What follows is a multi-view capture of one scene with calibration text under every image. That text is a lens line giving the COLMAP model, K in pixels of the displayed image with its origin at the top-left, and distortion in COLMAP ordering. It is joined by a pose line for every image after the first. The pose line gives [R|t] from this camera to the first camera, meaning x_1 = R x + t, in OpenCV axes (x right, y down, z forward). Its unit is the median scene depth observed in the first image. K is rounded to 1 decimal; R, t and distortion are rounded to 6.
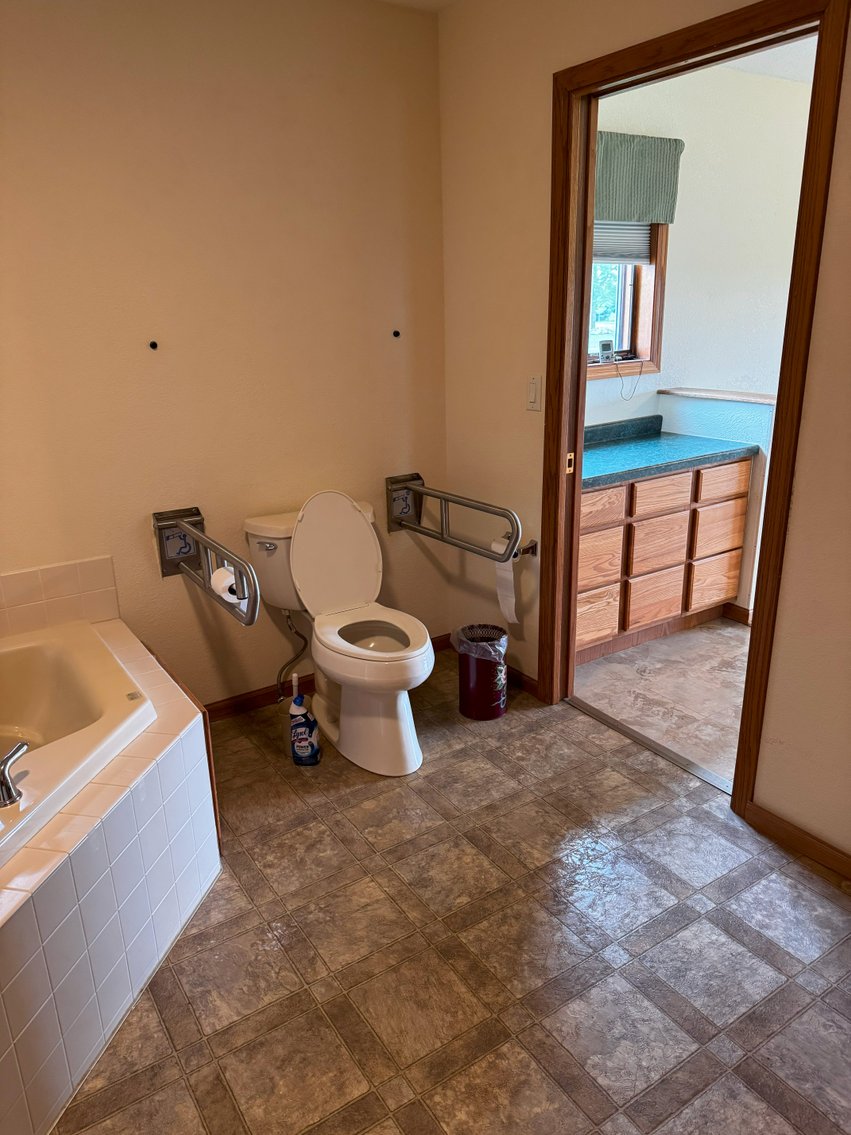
lens RADIAL K [[798.9, 0, 391.7], [0, 798.9, 568.1], [0, 0, 1]] dist [0.043834, -0.052035]
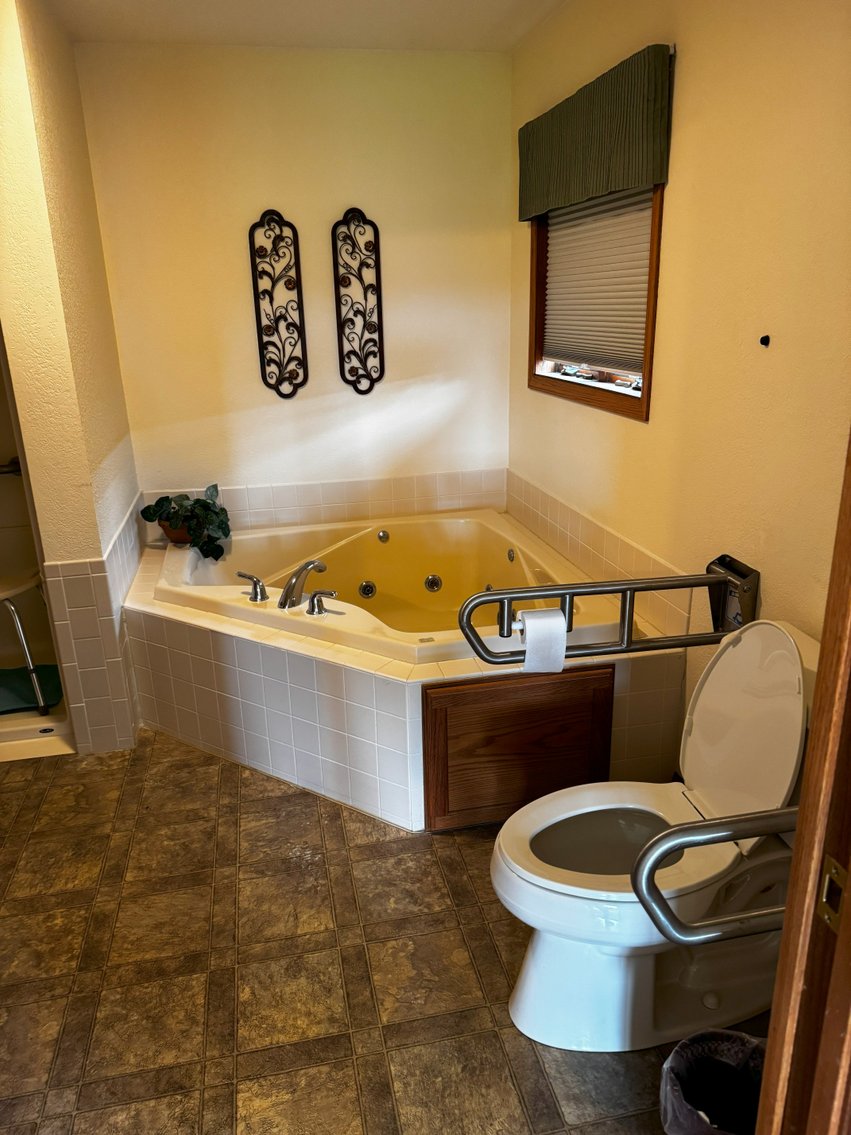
lens RADIAL K [[798.9, 0, 442.9], [0, 798.9, 575.3], [0, 0, 1]] dist [0.043834, -0.052035]
pose [[-0.323705, 0.349041, -0.879423, 0.694561], [-0.261057, 0.860440, 0.437599, -0.462612], [0.909431, 0.371233, -0.187409, 1.309163]]
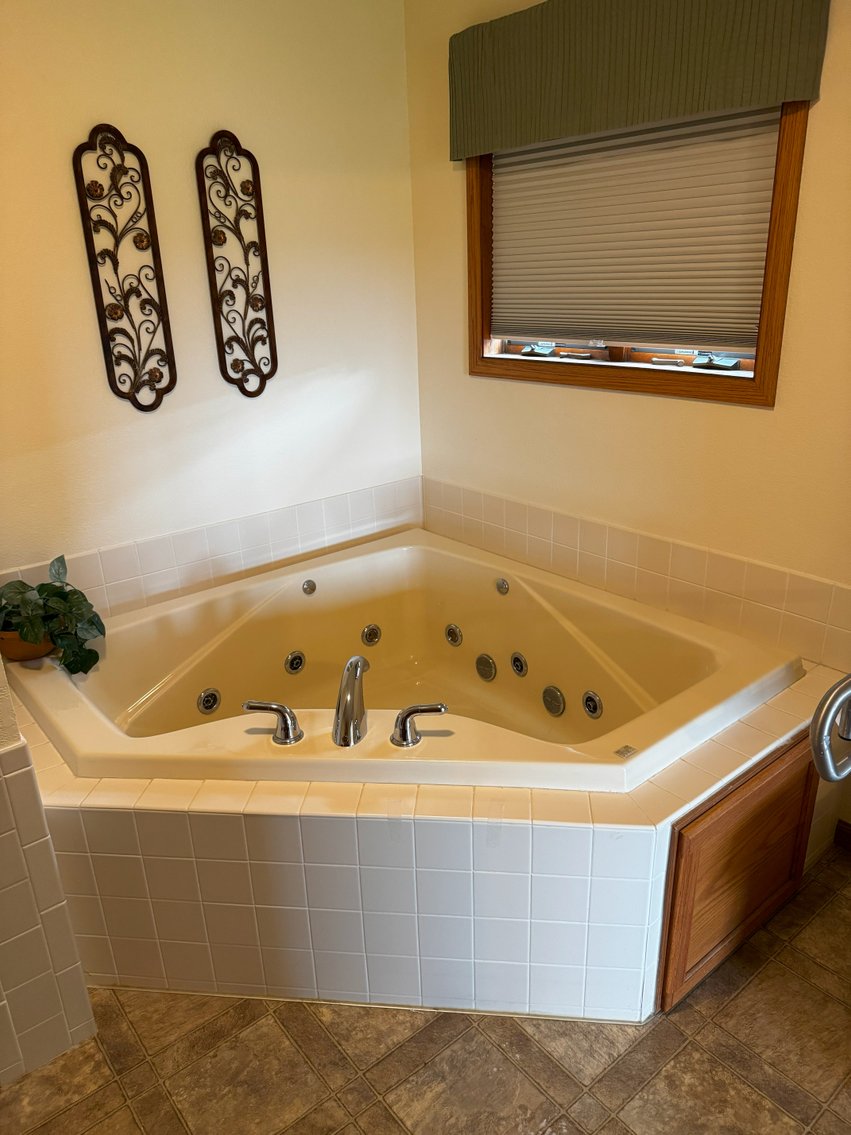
lens RADIAL K [[798.9, 0, 423.4], [0, 798.9, 560.7], [0, 0, 1]] dist [0.043834, -0.052035]
pose [[0.137917, 0.379258, -0.914955, 0.330499], [-0.284282, 0.900071, 0.330237, -0.234678], [0.948769, 0.214560, 0.231951, 0.644150]]
